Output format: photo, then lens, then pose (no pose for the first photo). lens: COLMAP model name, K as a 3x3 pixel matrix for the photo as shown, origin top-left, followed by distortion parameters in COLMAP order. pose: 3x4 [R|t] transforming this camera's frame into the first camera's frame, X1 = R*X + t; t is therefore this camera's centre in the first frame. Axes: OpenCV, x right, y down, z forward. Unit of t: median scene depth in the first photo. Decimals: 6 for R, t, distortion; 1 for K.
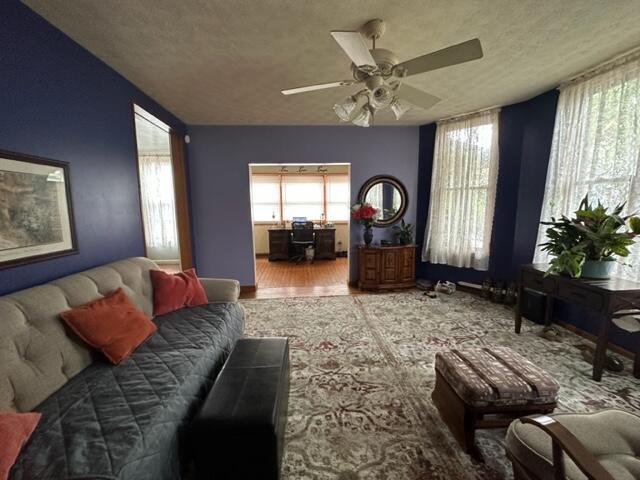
lens RADIAL K [[255.9, 0, 318.2], [0, 255.9, 239.8], [0, 0, 1]] dist [0.000498, 0.000168]
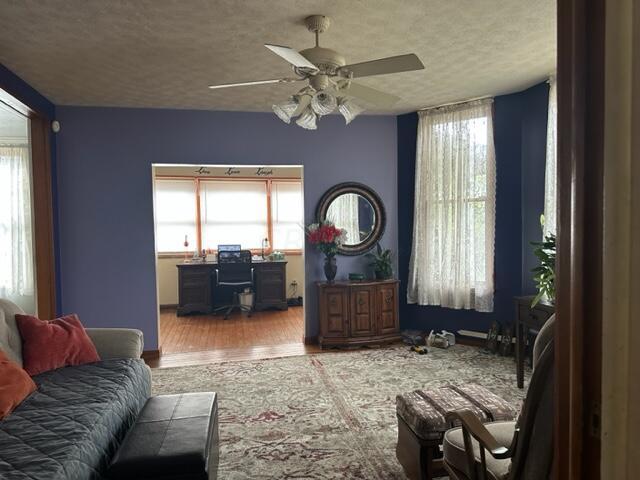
lens RADIAL K [[448.0, 0, 319.7], [0, 448.0, 242.0], [0, 0, 1]] dist [0.109869, -0.158440]
pose [[0.991551, -0.009886, 0.129341, 0.010129], [0.022889, 0.994781, -0.099437, 0.041783], [-0.127683, 0.101558, 0.986602, -0.246839]]
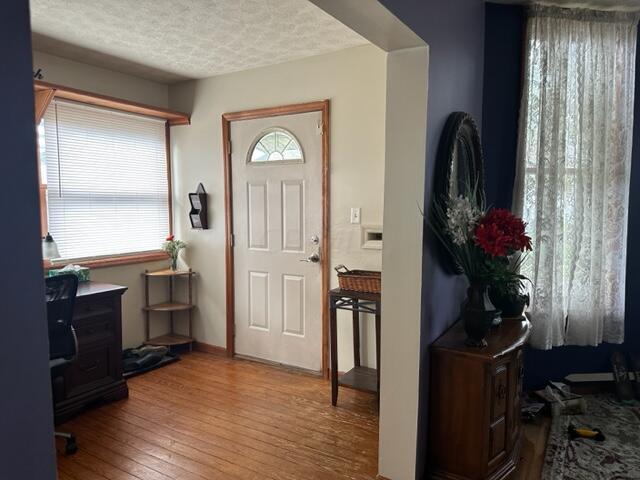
lens RADIAL K [[454.4, 0, 321.8], [0, 454.4, 243.5], [0, 0, 1]] dist [0.003650, -0.002635]
pose [[0.568635, -0.062758, 0.820193, -0.395198], [0.103647, 0.994605, 0.004245, -0.136149], [-0.816034, 0.082596, 0.572072, 1.015870]]
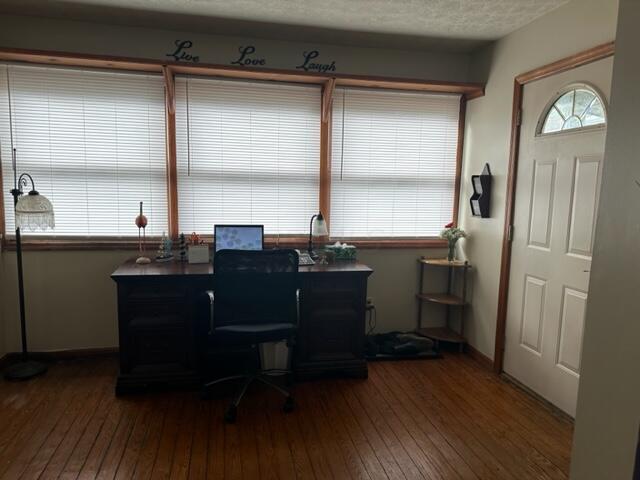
lens RADIAL K [[448.0, 0, 319.7], [0, 448.0, 242.0], [0, 0, 1]] dist [0.109869, -0.158440]
pose [[0.989776, 0.012831, 0.142051, -0.110171], [-0.011389, 0.999875, -0.010964, -0.130344], [-0.142174, 0.009234, 0.989799, 0.988847]]
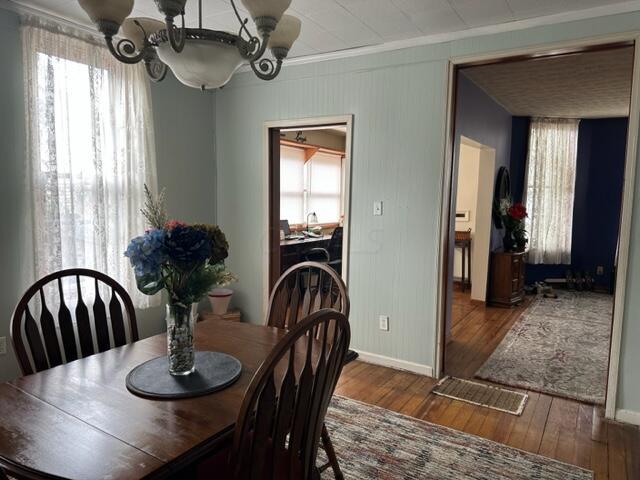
lens RADIAL K [[454.4, 0, 321.8], [0, 454.4, 243.5], [0, 0, 1]] dist [0.003650, -0.002635]
pose [[0.580269, -0.065507, 0.811786, -1.616294], [0.088739, 0.995911, 0.016933, -0.098429], [-0.809576, 0.062211, 0.583709, 0.766598]]
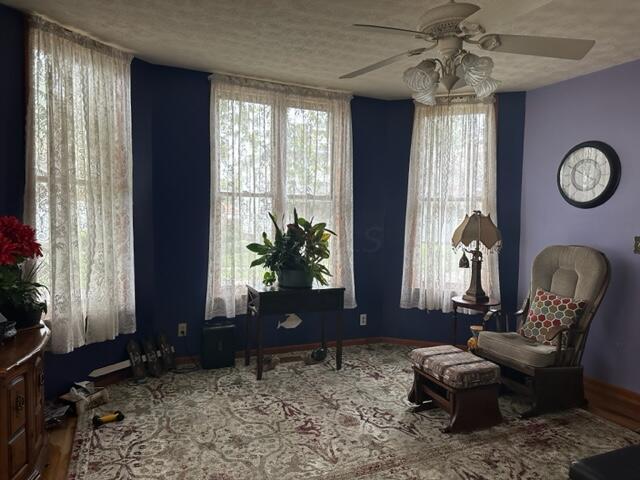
lens RADIAL K [[452.4, 0, 320.0], [0, 452.4, 240.0], [0, 0, 1]] dist [-0.000637, -0.000677]
pose [[-0.348337, -0.044936, 0.936292, -0.452410], [0.113916, 0.989418, 0.089867, -0.130744], [-0.930422, 0.137962, -0.339532, 0.989362]]
